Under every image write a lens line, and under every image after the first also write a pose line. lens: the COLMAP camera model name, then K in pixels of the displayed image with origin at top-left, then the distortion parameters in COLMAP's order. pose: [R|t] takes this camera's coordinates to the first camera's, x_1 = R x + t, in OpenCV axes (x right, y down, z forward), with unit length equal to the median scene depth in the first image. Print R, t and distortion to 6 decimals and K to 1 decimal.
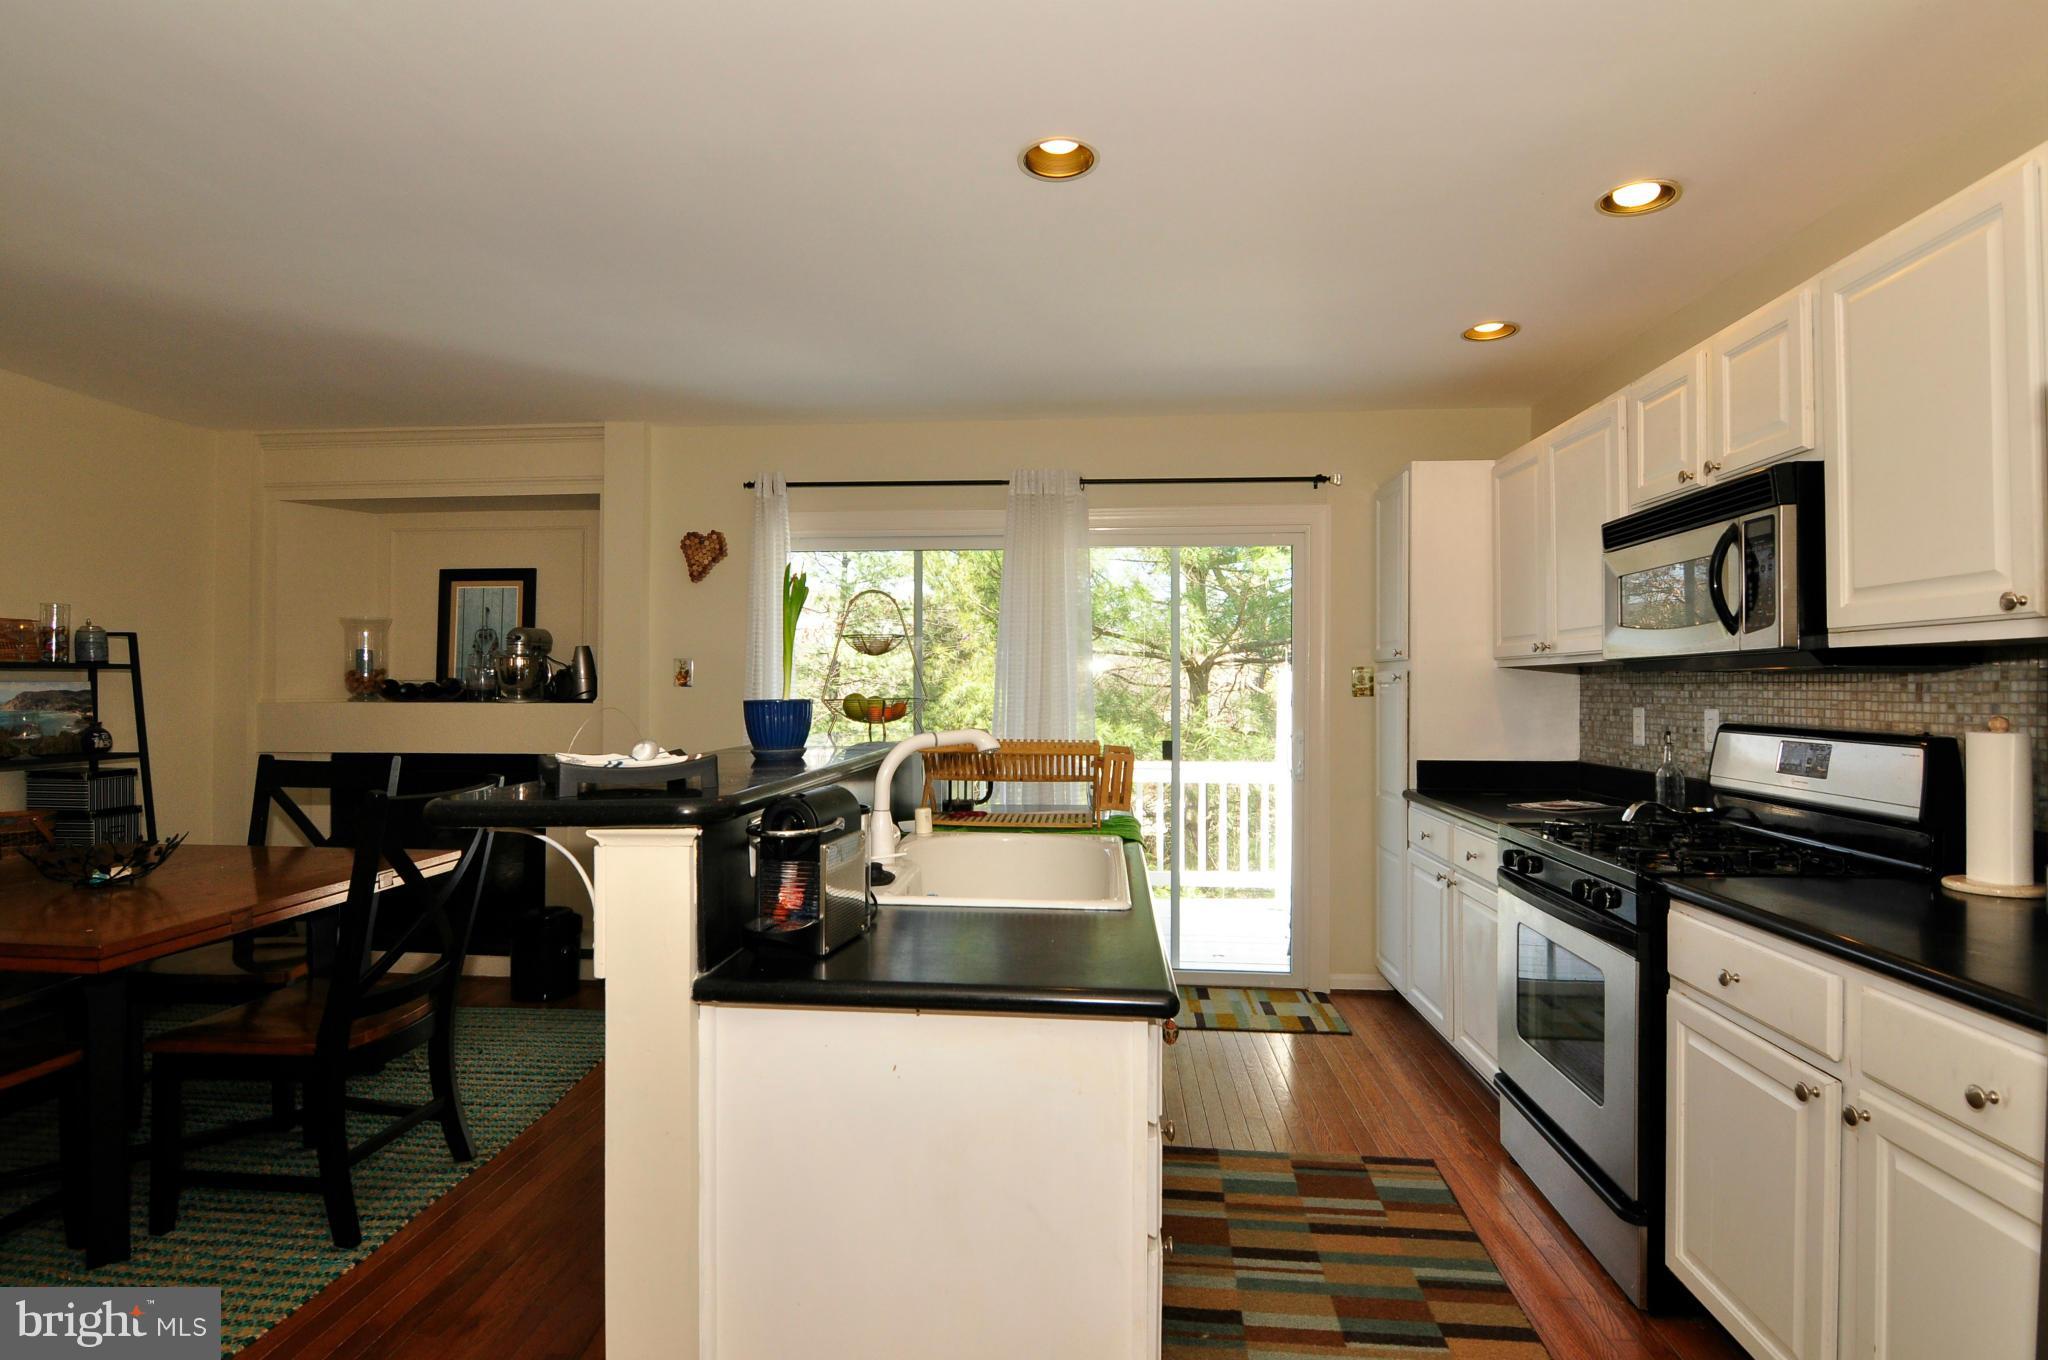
lens RADIAL K [[1030.1, 0, 995.9], [0, 1030.1, 684.8], [0, 0, 1]] dist [0.001686, -0.009969]
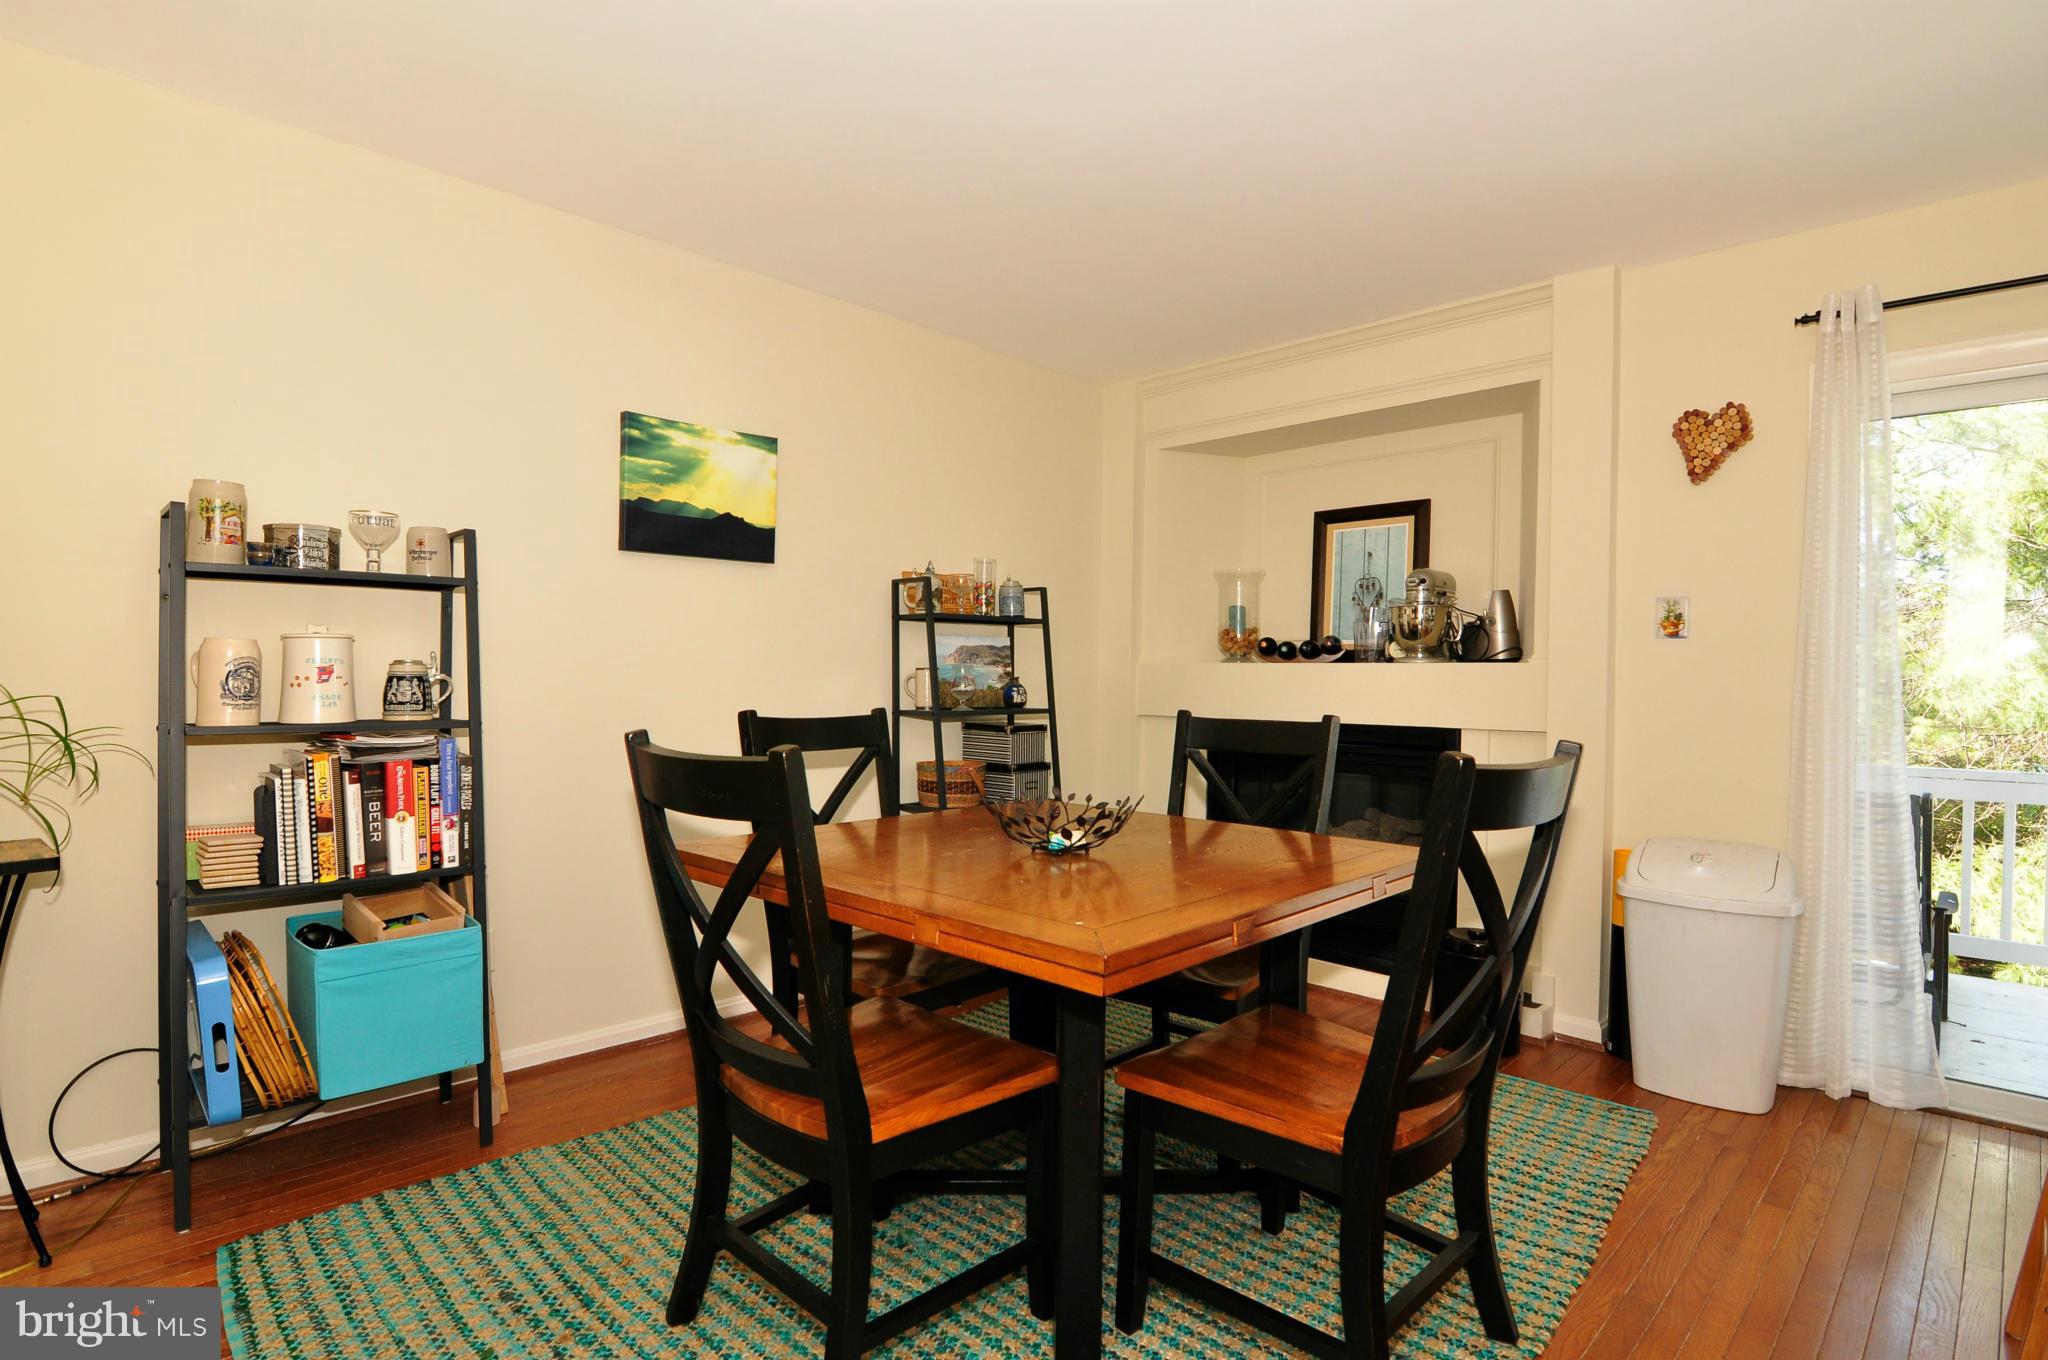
lens RADIAL K [[1052.4, 0, 1015.0], [0, 1052.4, 678.8], [0, 0, 1]] dist [-0.003748, -0.001544]
pose [[0.777152, 0.009579, -0.629240, -0.225327], [-0.007874, 0.999954, 0.005498, 0.032110], [0.629264, 0.000682, 0.777191, 0.196307]]
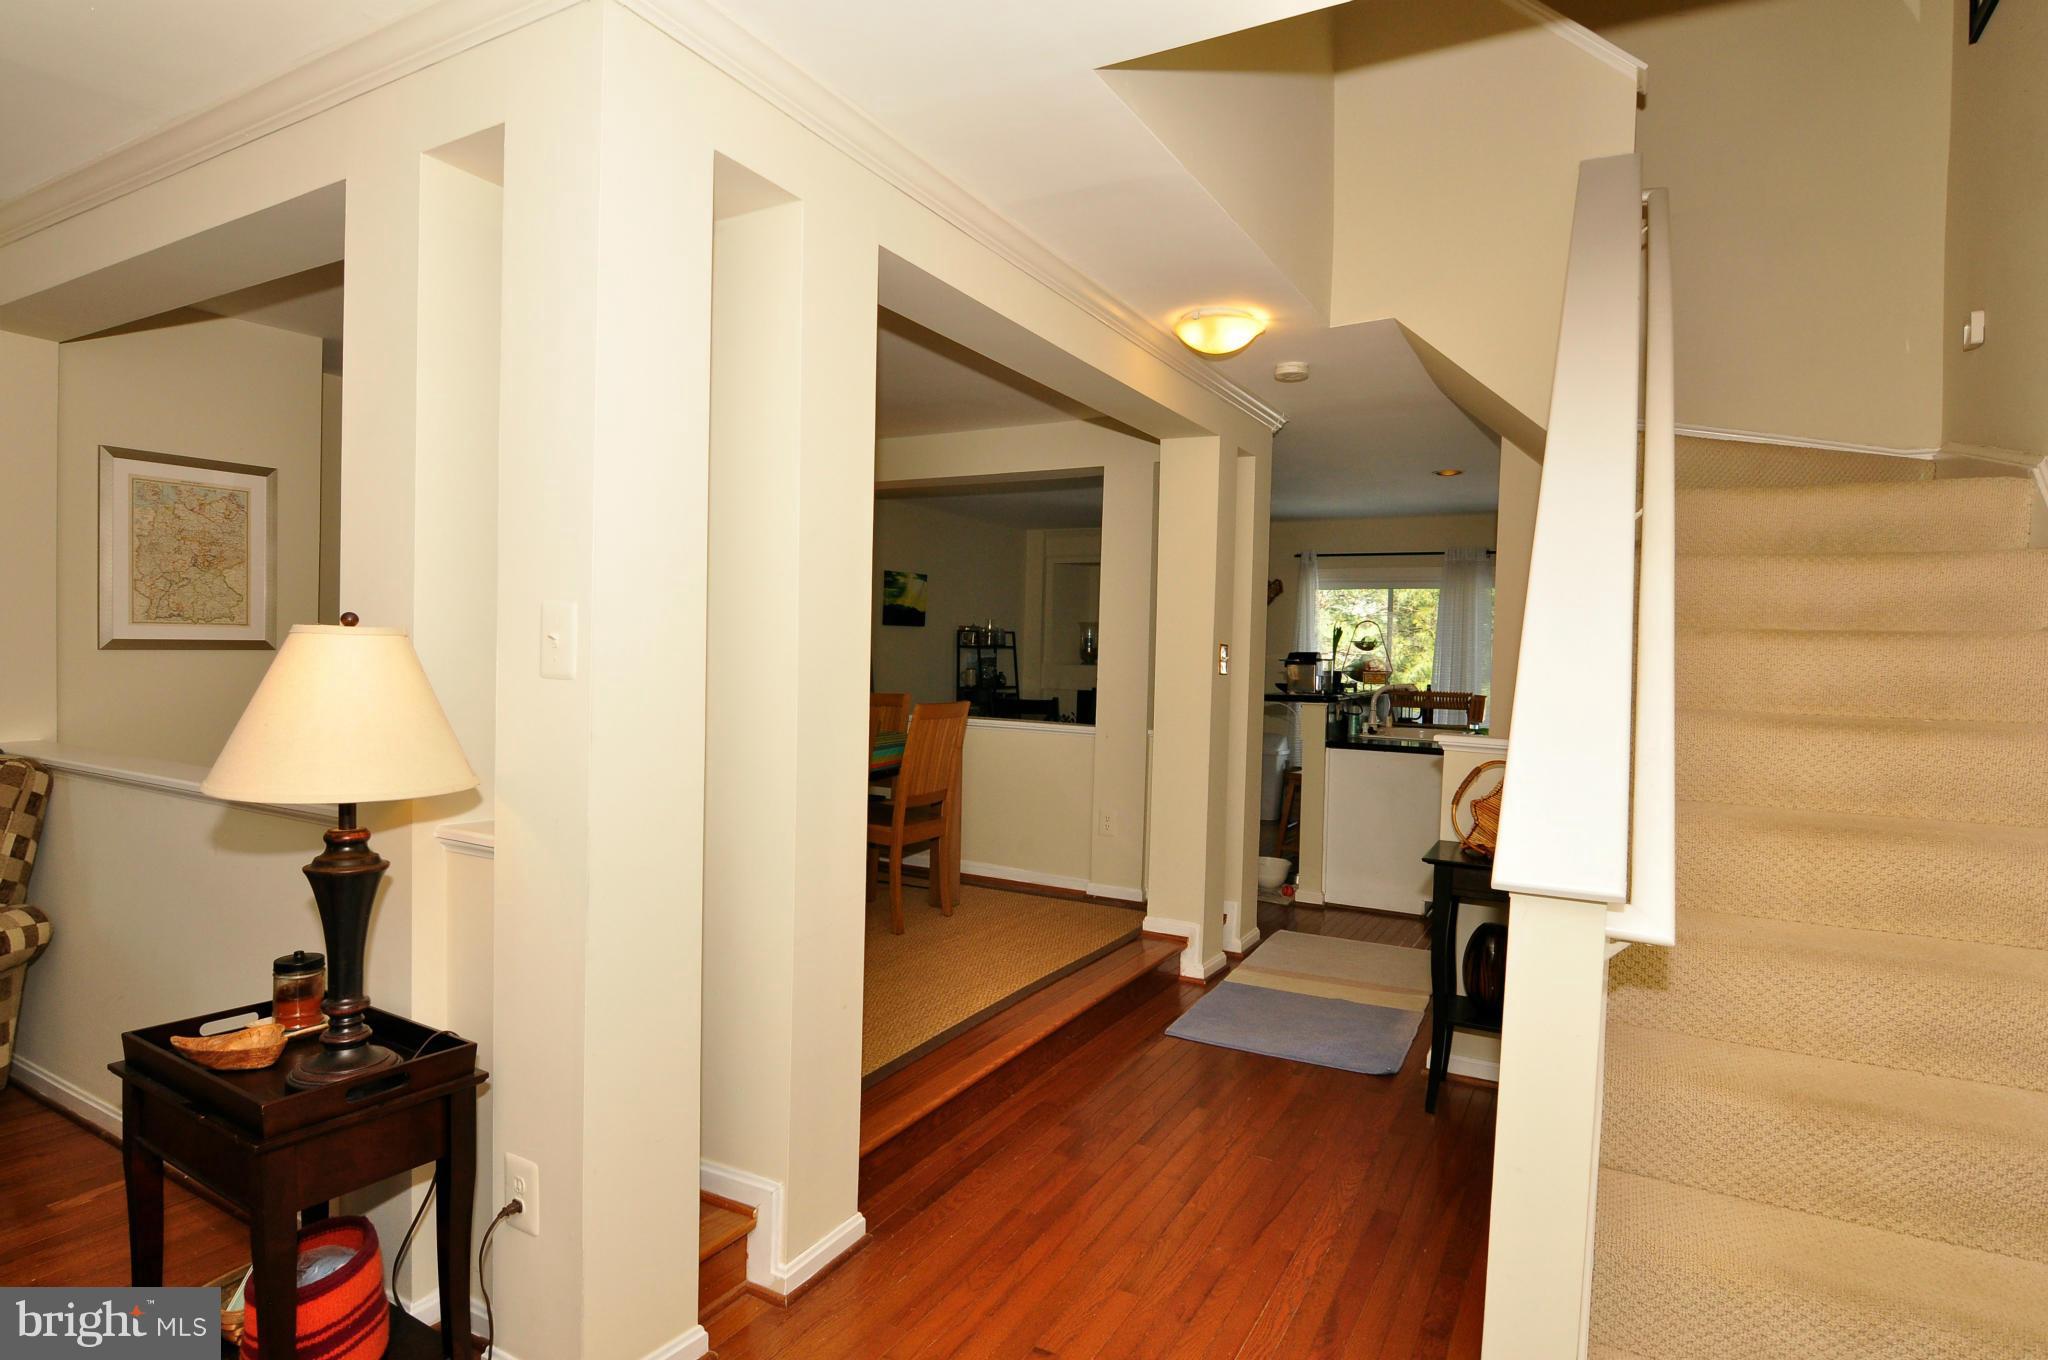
lens RADIAL K [[1052.4, 0, 1015.0], [0, 1052.4, 678.8], [0, 0, 1]] dist [-0.003748, -0.001544]
pose [[0.913336, 0.029735, -0.406119, 0.085694], [-0.018356, 0.999323, 0.031886, -0.021763], [0.406793, -0.021668, 0.913264, -1.073475]]
